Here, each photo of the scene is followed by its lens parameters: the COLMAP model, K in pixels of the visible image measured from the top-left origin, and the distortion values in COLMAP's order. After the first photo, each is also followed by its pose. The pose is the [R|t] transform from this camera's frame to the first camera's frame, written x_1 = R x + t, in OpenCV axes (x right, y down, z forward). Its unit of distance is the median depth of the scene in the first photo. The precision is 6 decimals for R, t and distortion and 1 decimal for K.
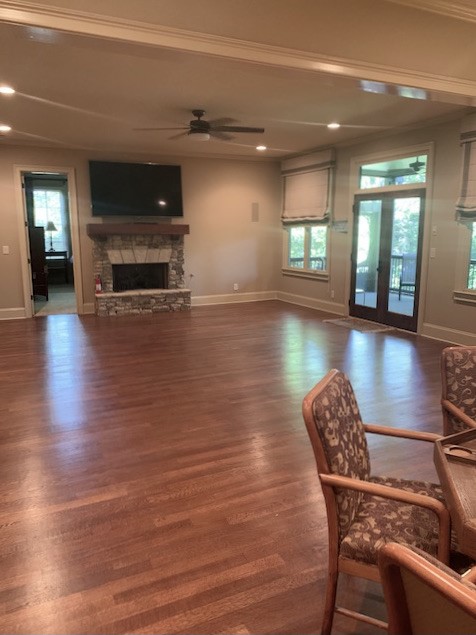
lens RADIAL K [[477.9, 0, 234.7], [0, 477.9, 314.3], [0, 0, 1]] dist [0.054273, -0.109097]
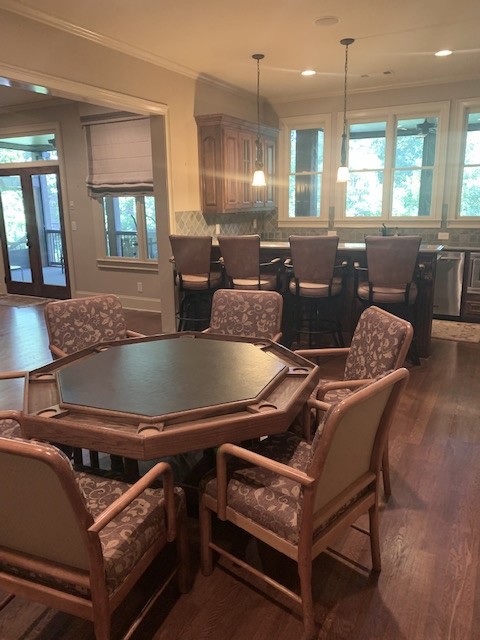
lens RADIAL K [[481.7, 0, 236.7], [0, 481.7, 316.8], [0, 0, 1]] dist [0.054273, -0.109097]
pose [[0.801808, -0.149382, 0.578610, 0.030973], [0.117649, 0.988762, 0.092240, 0.013370], [-0.585886, -0.005886, 0.810372, -0.082993]]
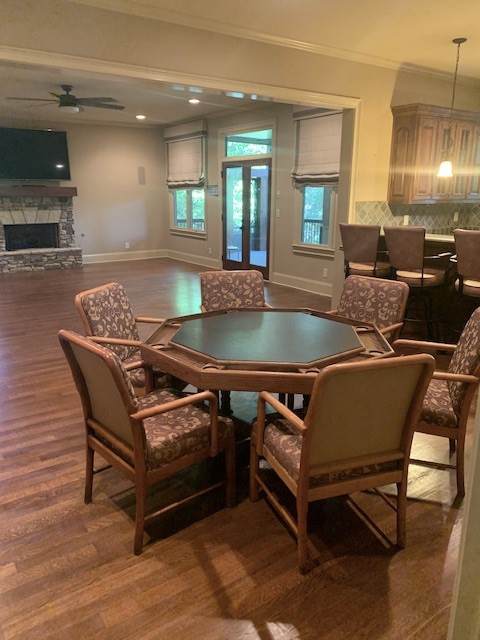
lens RADIAL K [[481.7, 0, 236.7], [0, 481.7, 316.8], [0, 0, 1]] dist [0.054273, -0.109097]
pose [[0.988023, -0.033963, 0.150524, 0.089259], [0.022371, 0.996699, 0.078044, 0.027202], [-0.152678, -0.073742, 0.985521, -0.157042]]
